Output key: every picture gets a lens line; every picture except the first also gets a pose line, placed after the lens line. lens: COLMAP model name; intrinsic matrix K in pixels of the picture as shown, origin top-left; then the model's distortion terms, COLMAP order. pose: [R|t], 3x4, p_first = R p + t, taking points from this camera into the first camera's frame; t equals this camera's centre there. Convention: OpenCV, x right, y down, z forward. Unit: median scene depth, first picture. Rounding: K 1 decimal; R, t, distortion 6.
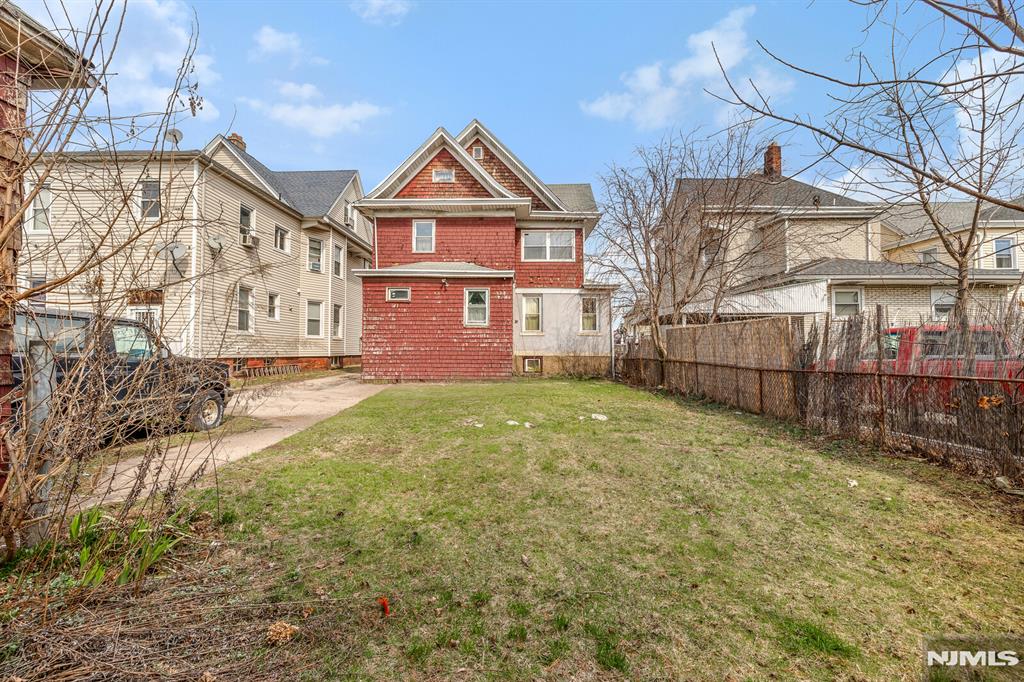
lens RADIAL K [[431.6, 0, 512.0], [0, 431.6, 341.0], [0, 0, 1]] dist [0.000040, 0.000071]
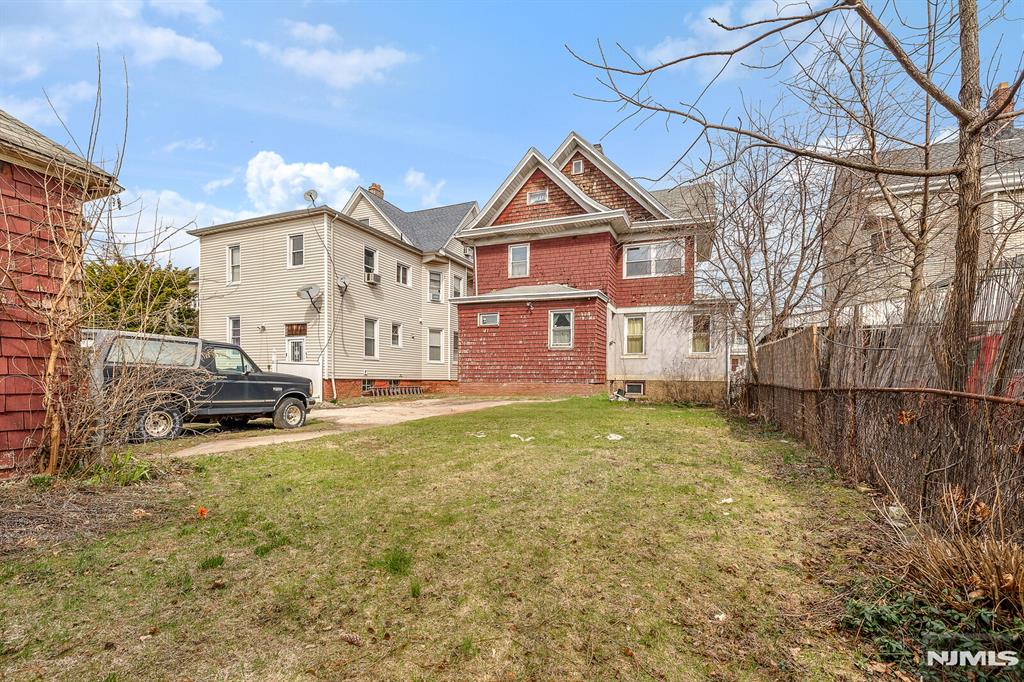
lens RADIAL K [[455.1, 0, 512.3], [0, 455.1, 393.4], [0, 0, 1]] dist [-0.001514, 0.000113]
pose [[0.933017, 0.018083, -0.359377, 0.170457], [0.000879, 0.998619, 0.052529, 0.011617], [0.359830, -0.049326, 0.931713, -0.014937]]
